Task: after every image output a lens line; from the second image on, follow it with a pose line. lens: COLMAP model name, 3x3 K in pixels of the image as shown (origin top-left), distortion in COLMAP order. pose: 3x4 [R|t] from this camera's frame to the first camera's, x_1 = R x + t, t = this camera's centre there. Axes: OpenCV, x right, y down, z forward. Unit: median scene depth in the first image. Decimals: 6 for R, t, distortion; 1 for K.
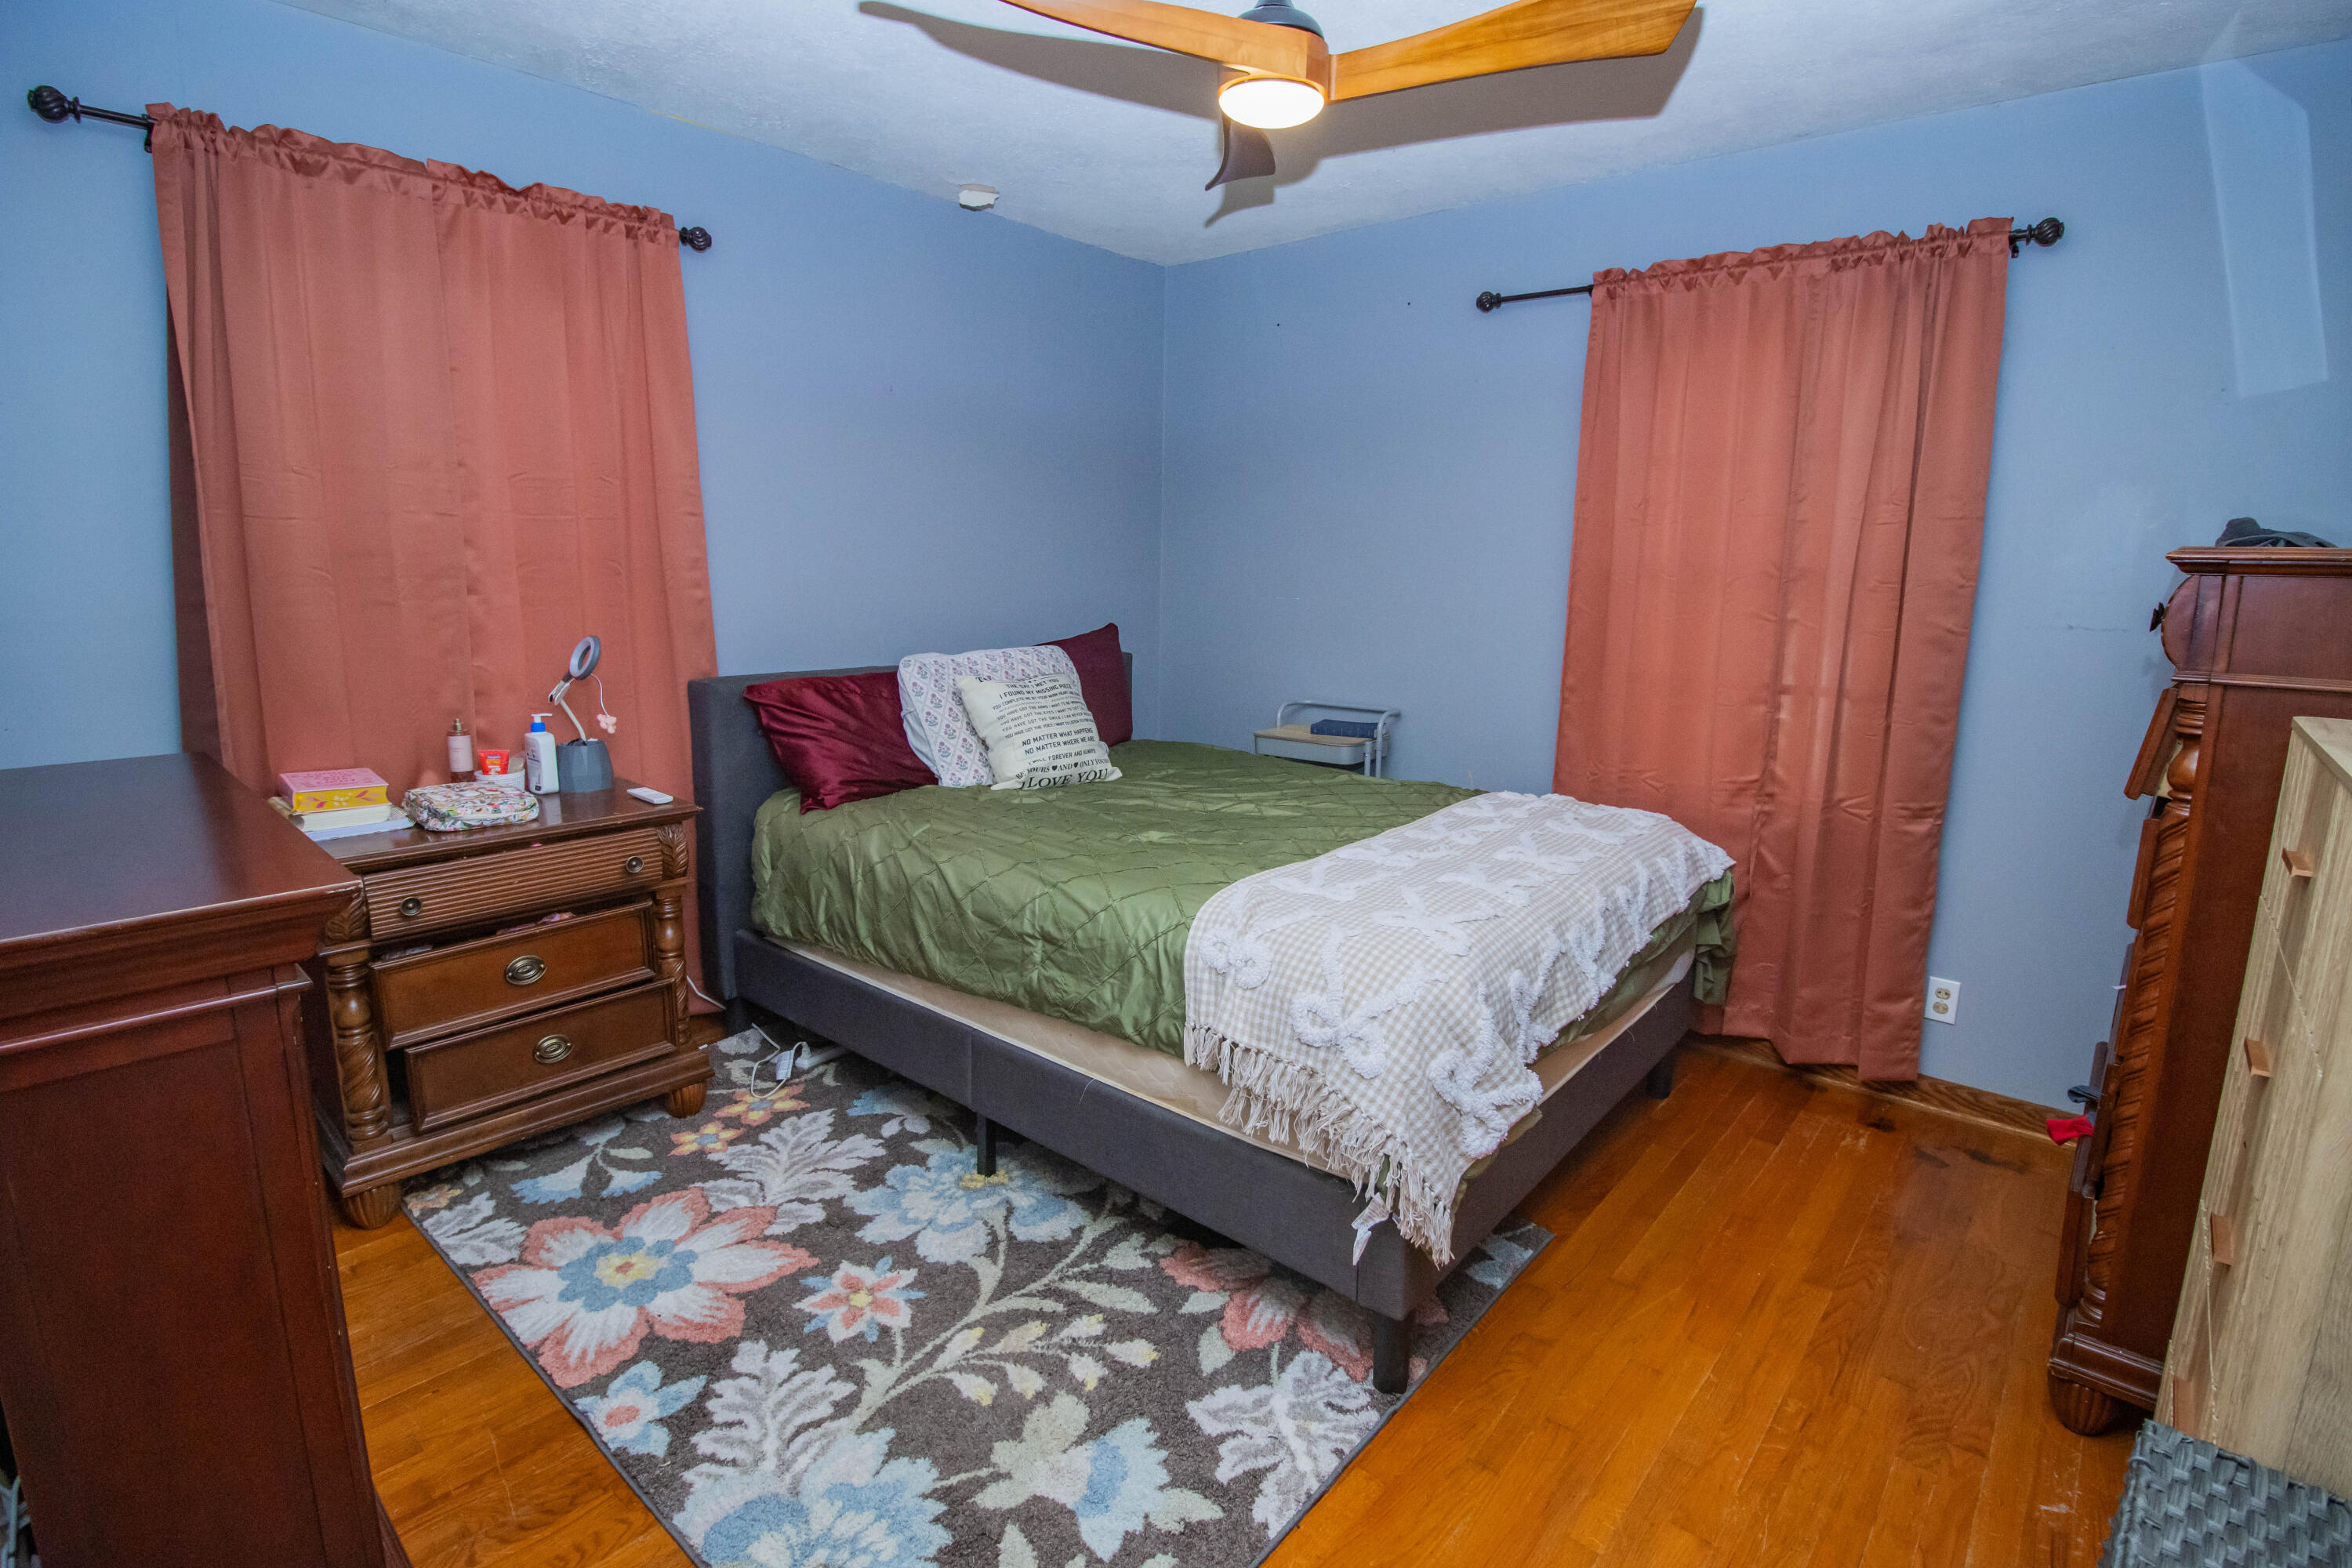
lens RADIAL K [[1097.4, 0, 1196.1], [0, 1097.4, 768.2], [0, 0, 1]] dist [0.001231, -0.013686]
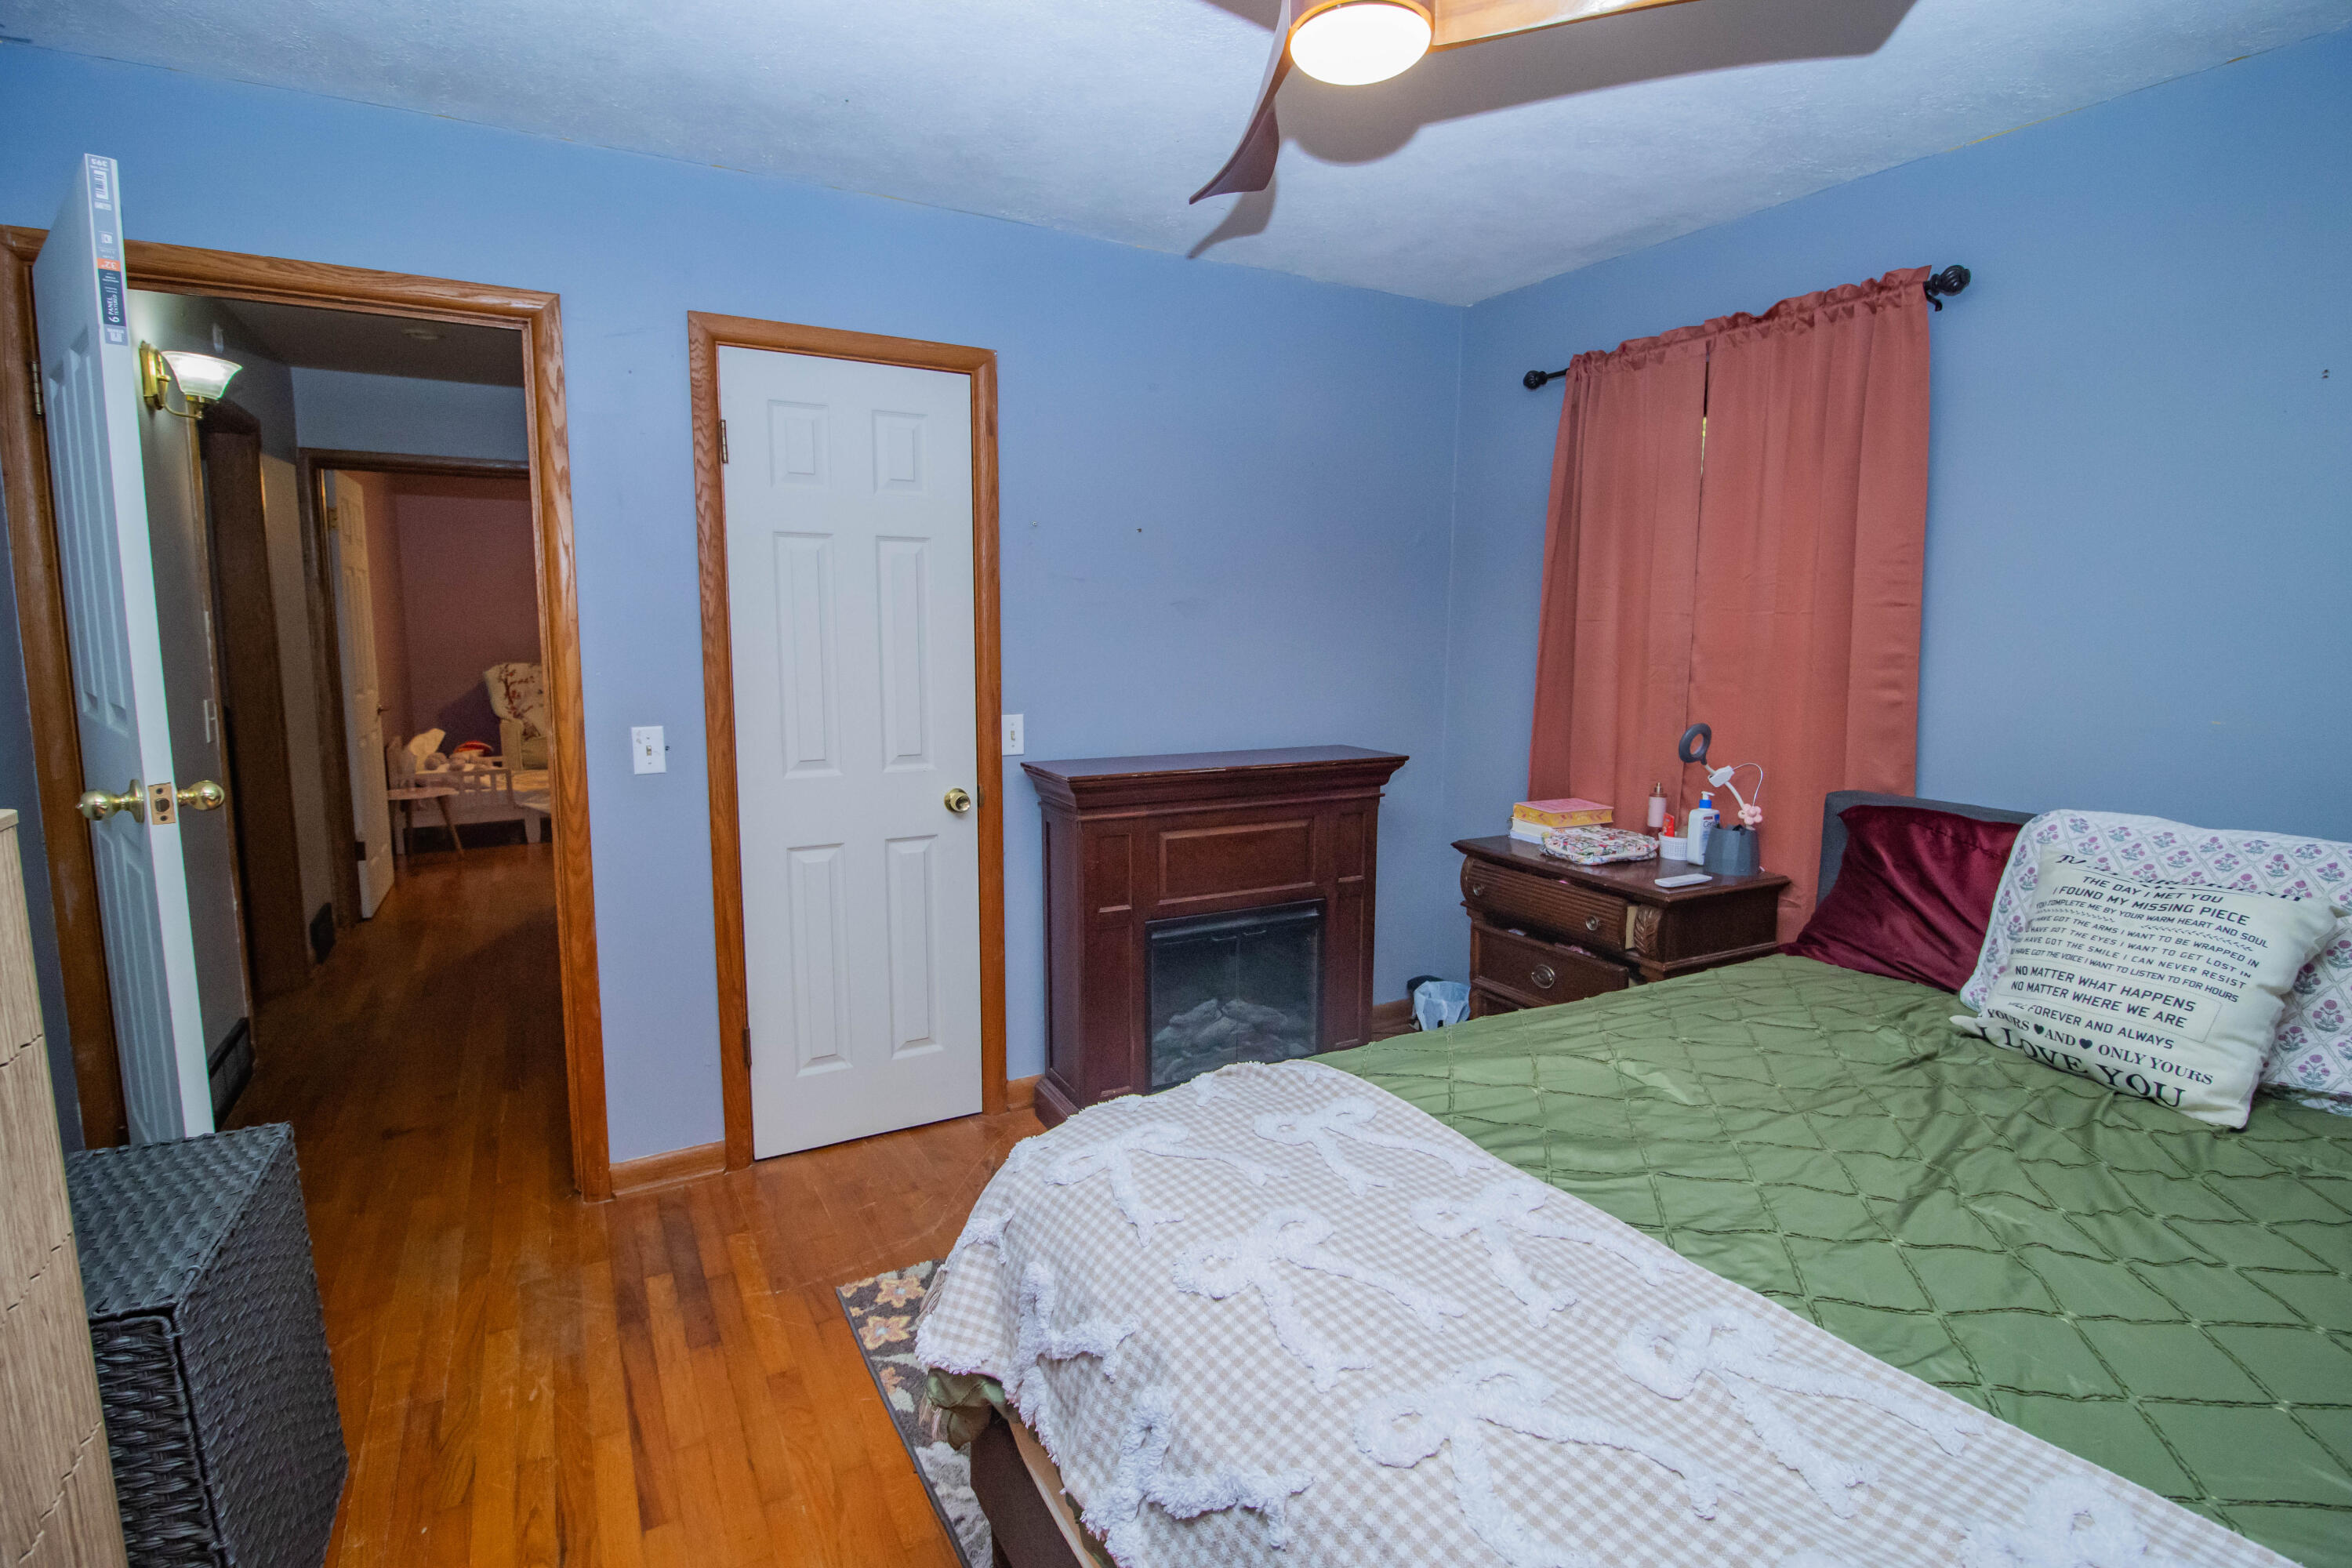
lens RADIAL K [[1097.4, 0, 1196.1], [0, 1097.4, 768.2], [0, 0, 1]] dist [0.001231, -0.013686]
pose [[-0.312366, 0.106466, -0.943977, 0.627797], [-0.185310, 0.967781, 0.170471, -0.175580], [0.931712, 0.228178, -0.282573, 0.884838]]
